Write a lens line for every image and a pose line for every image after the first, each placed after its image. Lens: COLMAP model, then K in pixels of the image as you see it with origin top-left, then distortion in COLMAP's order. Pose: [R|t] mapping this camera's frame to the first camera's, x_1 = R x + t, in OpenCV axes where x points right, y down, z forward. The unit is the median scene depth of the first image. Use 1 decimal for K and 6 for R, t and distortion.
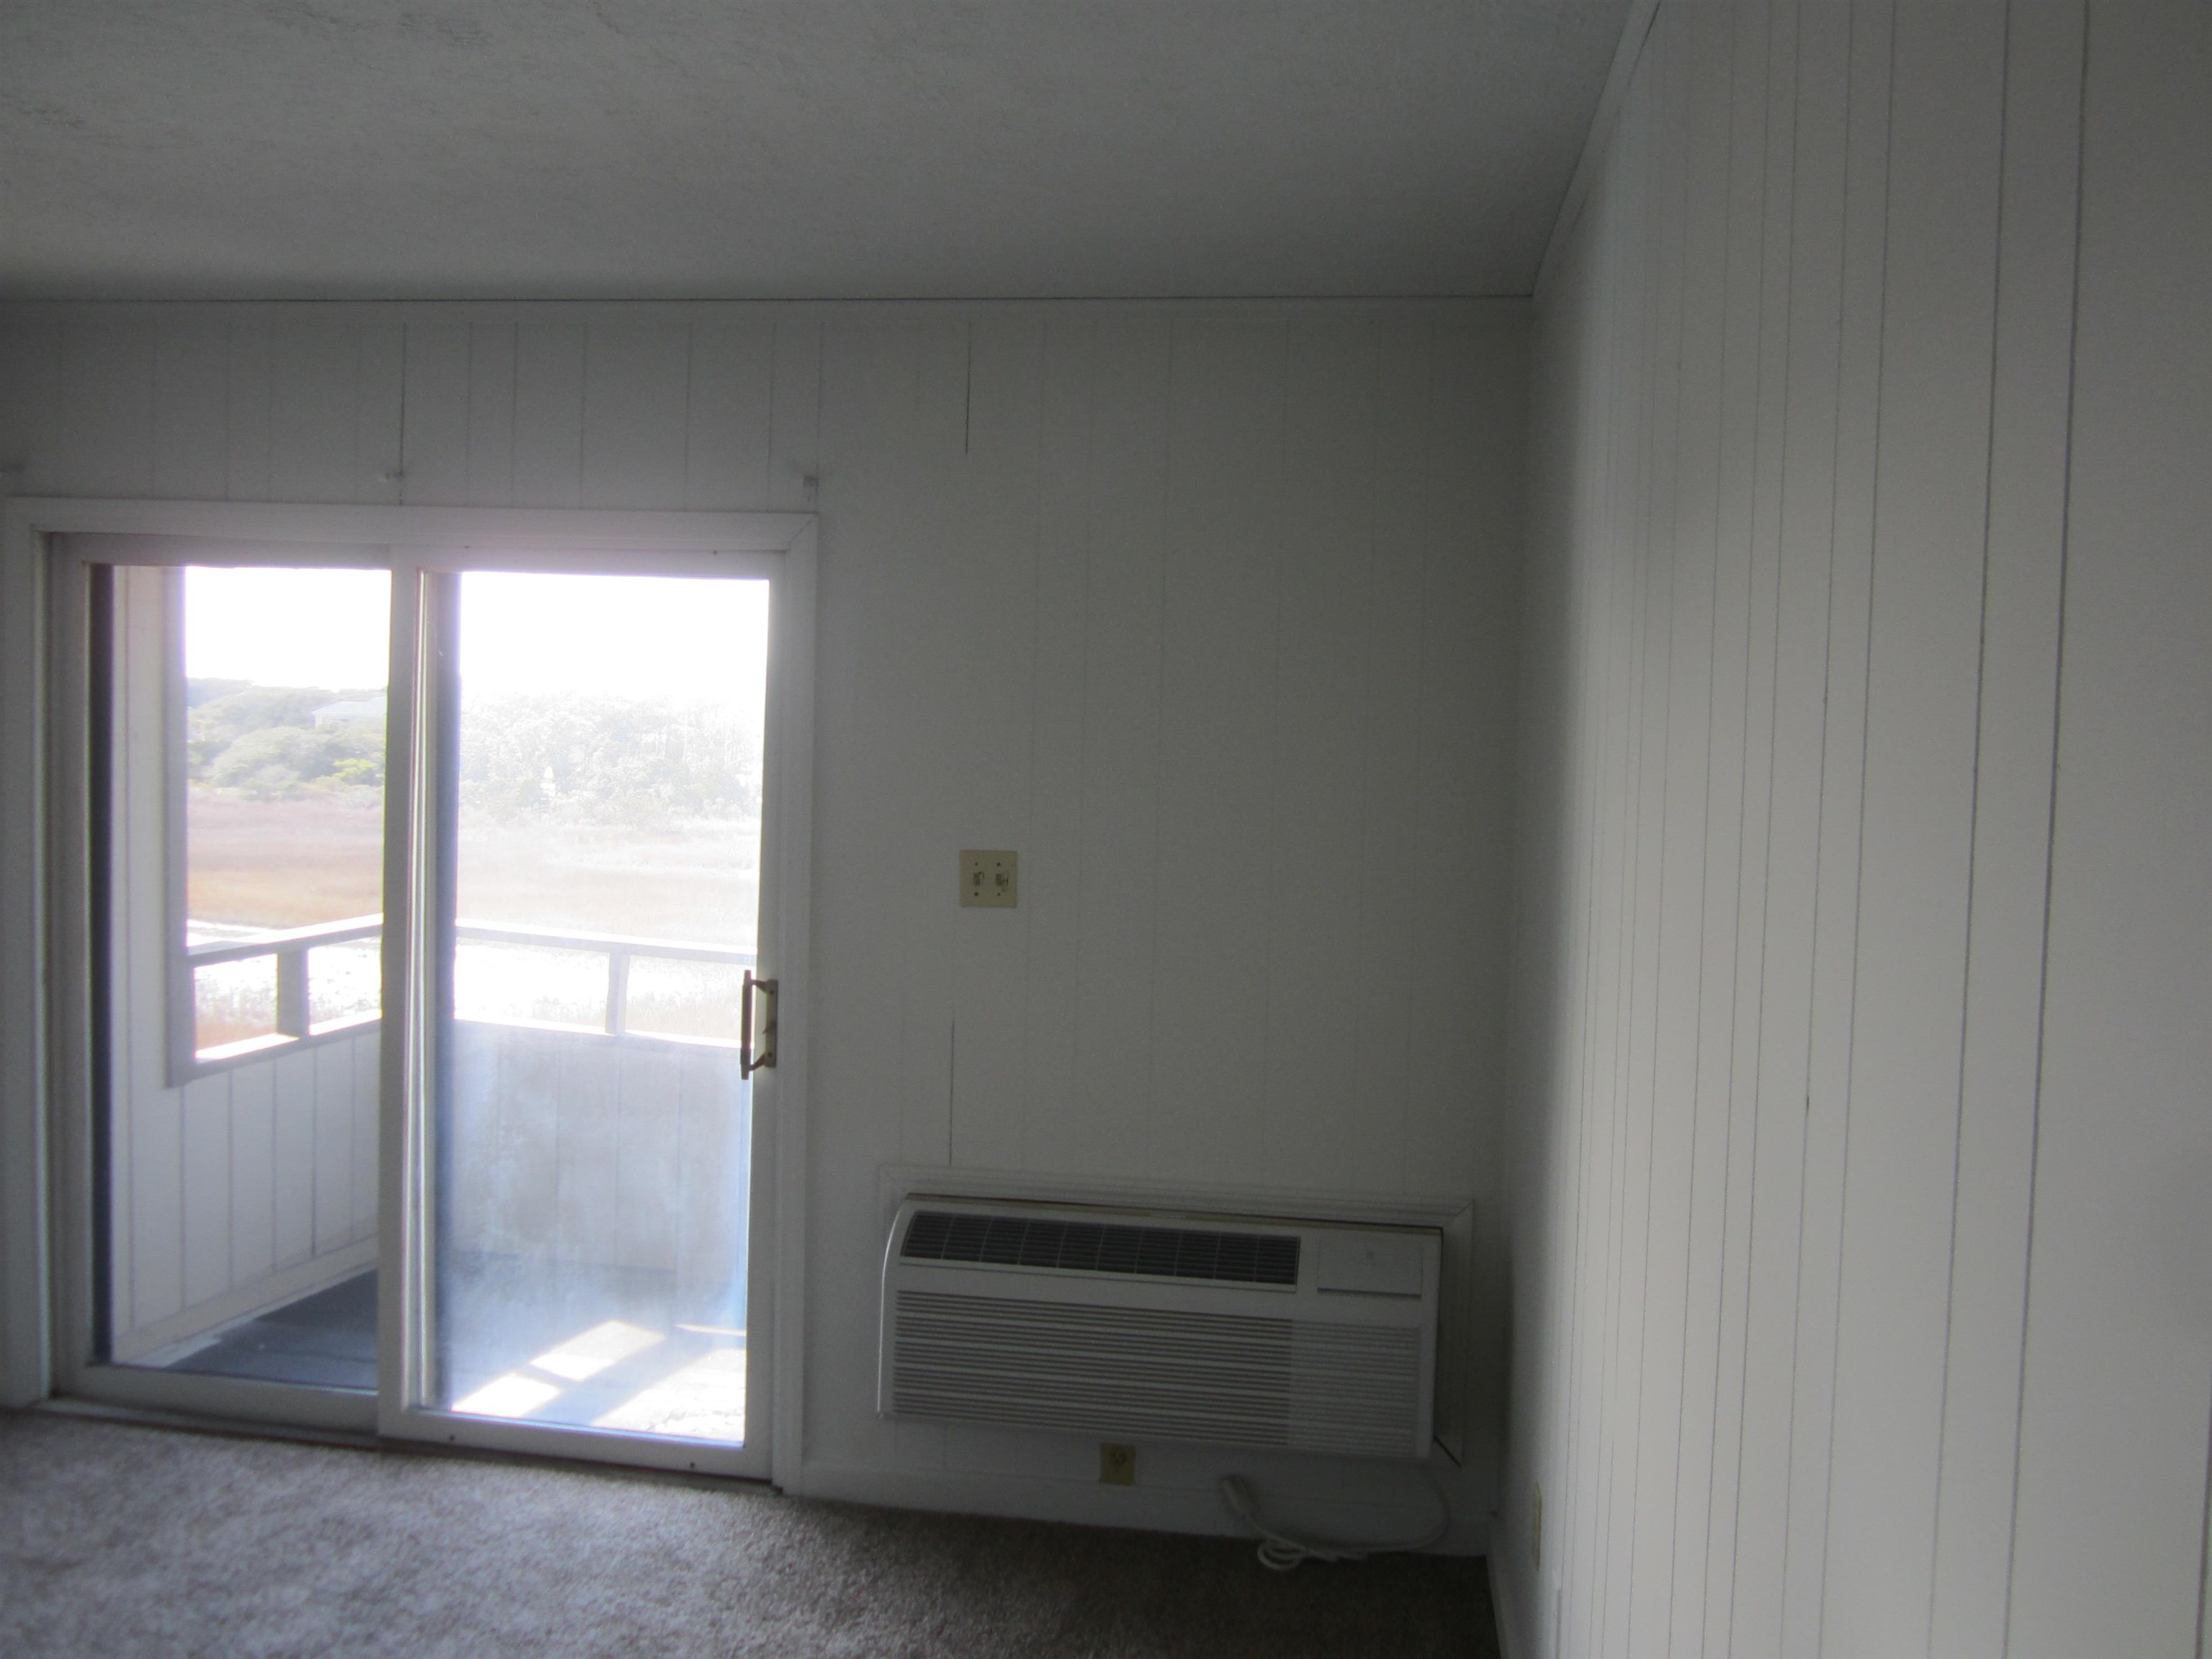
lens RADIAL K [[1832.7, 0, 1106.0], [0, 1832.7, 829.5], [0, 0, 1]] dist [-0.044759, 0.002500]
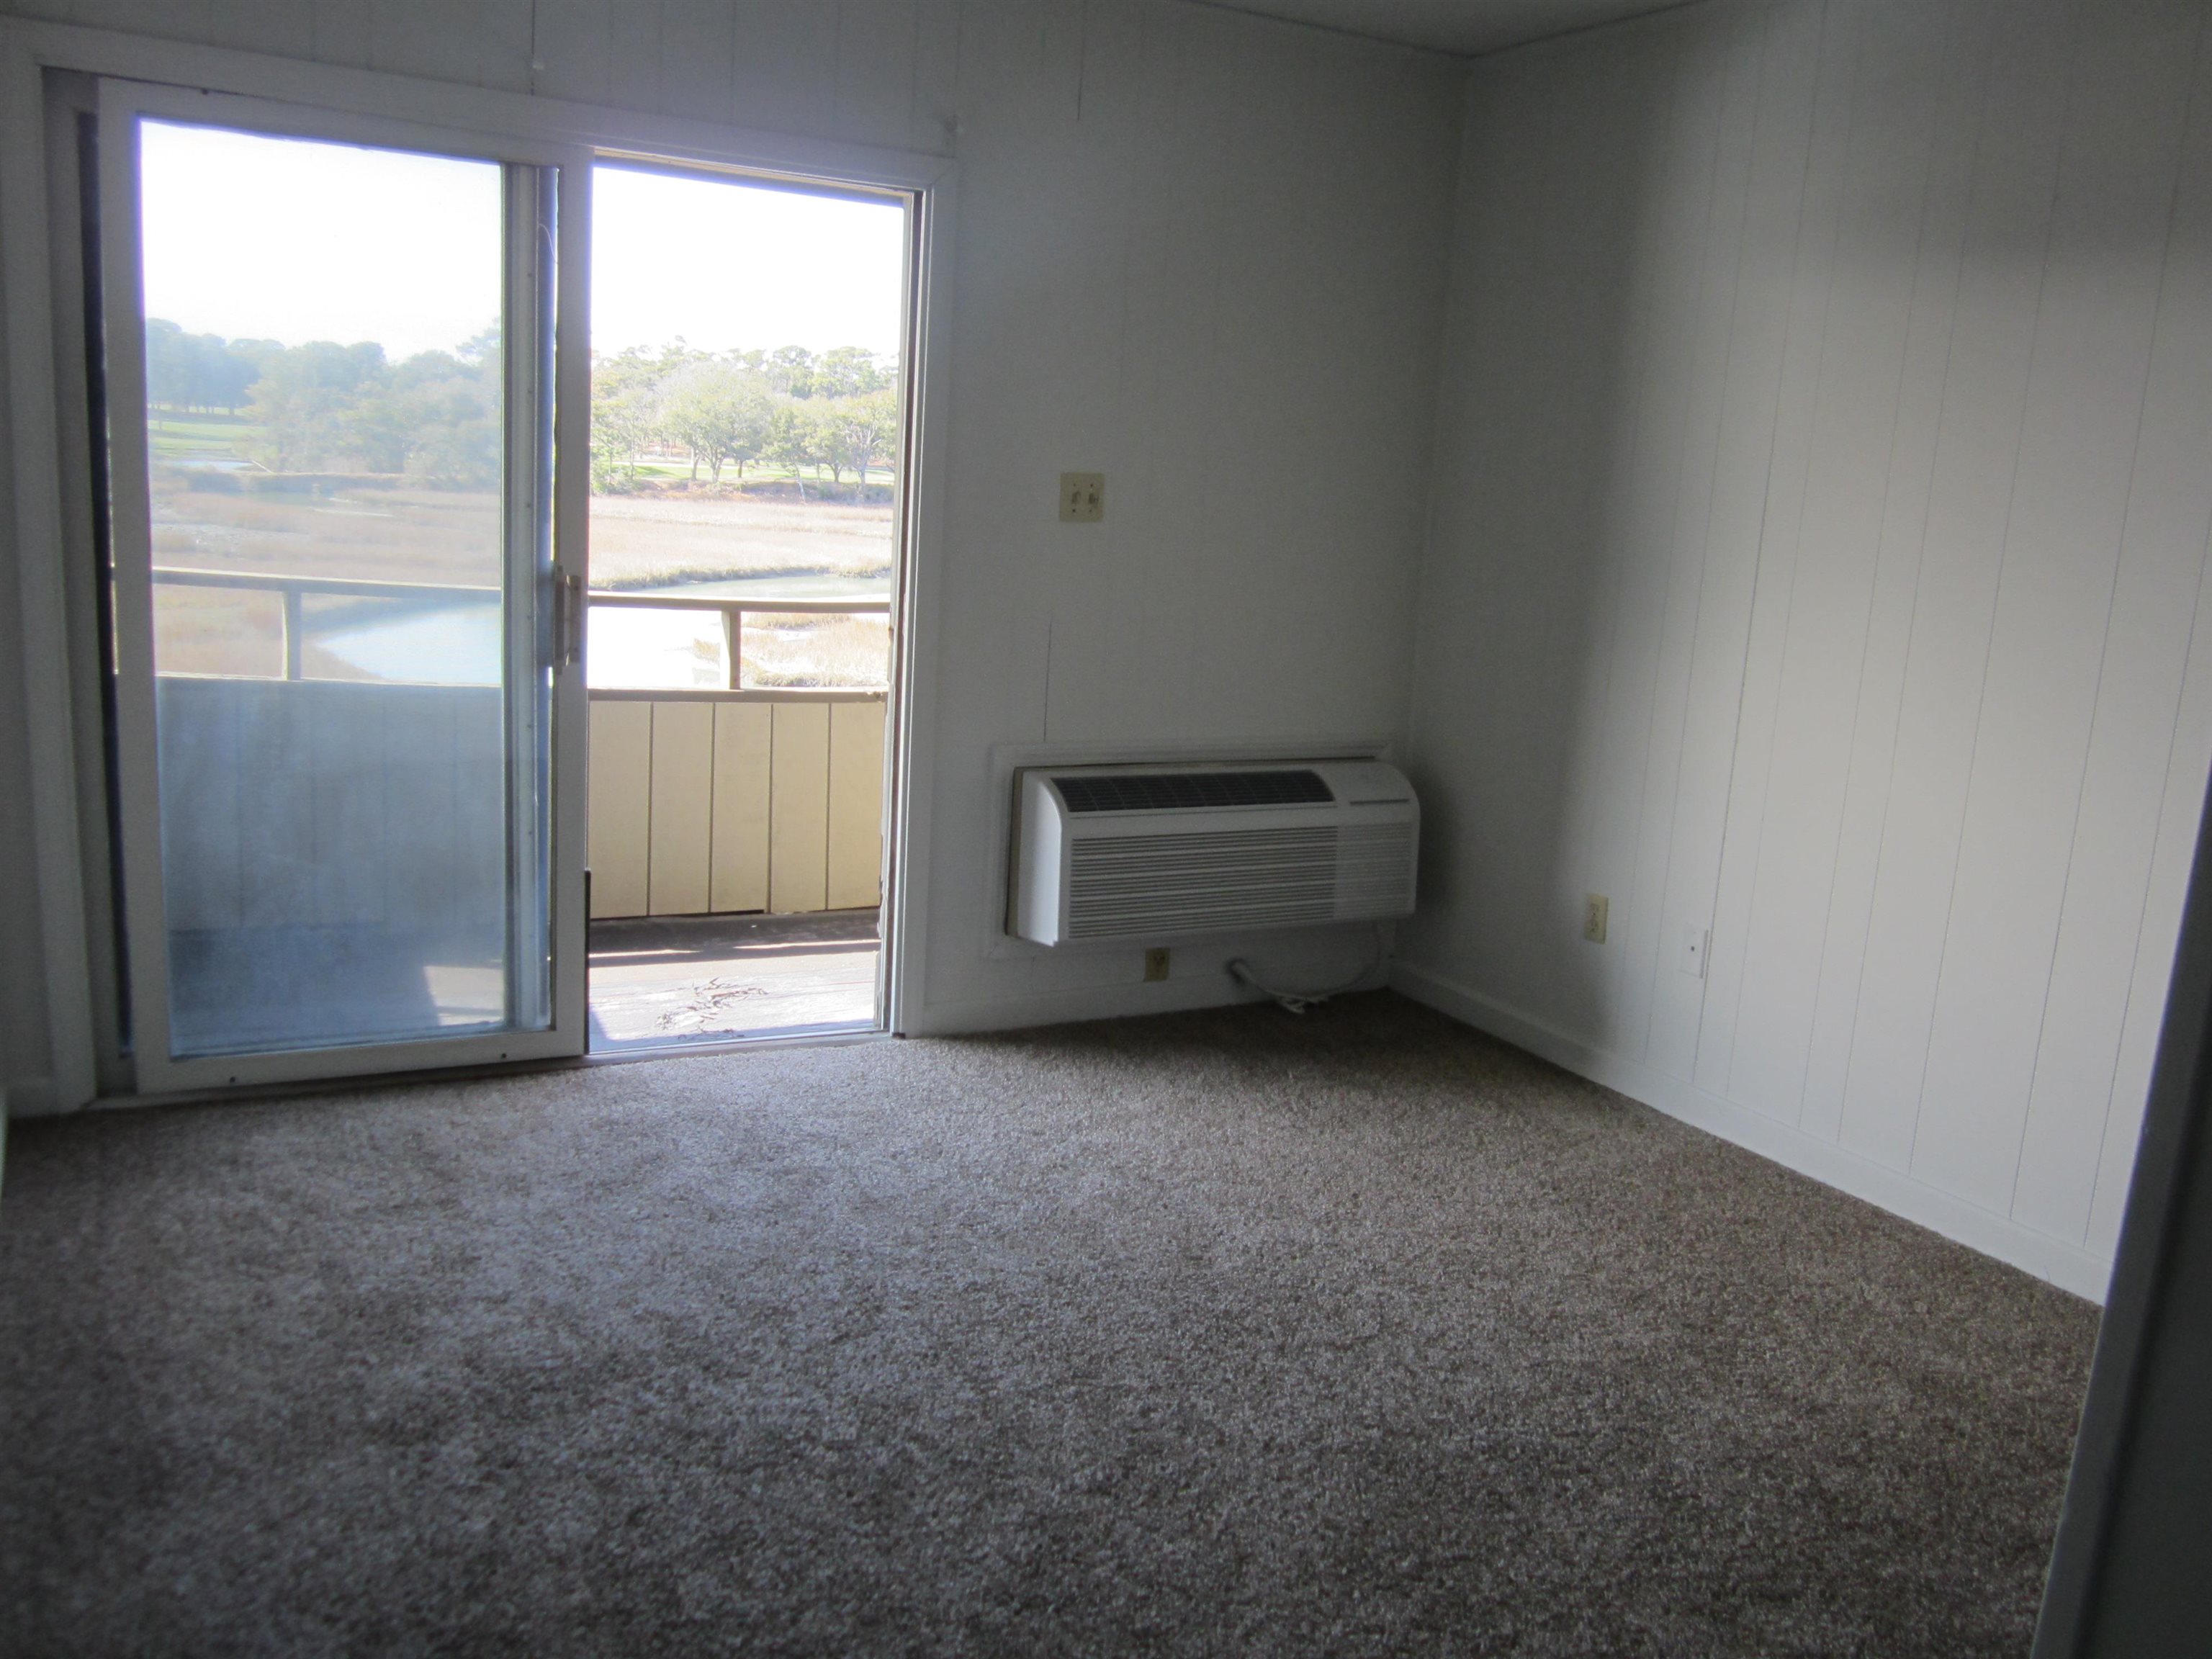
lens RADIAL K [[1832.7, 0, 1106.0], [0, 1832.7, 829.5], [0, 0, 1]] dist [-0.044759, 0.002500]
pose [[0.797255, -0.100169, 0.595274, -0.794656], [-0.010804, 0.983610, 0.179985, 0.025392], [-0.603546, -0.149925, 0.783106, 0.032250]]
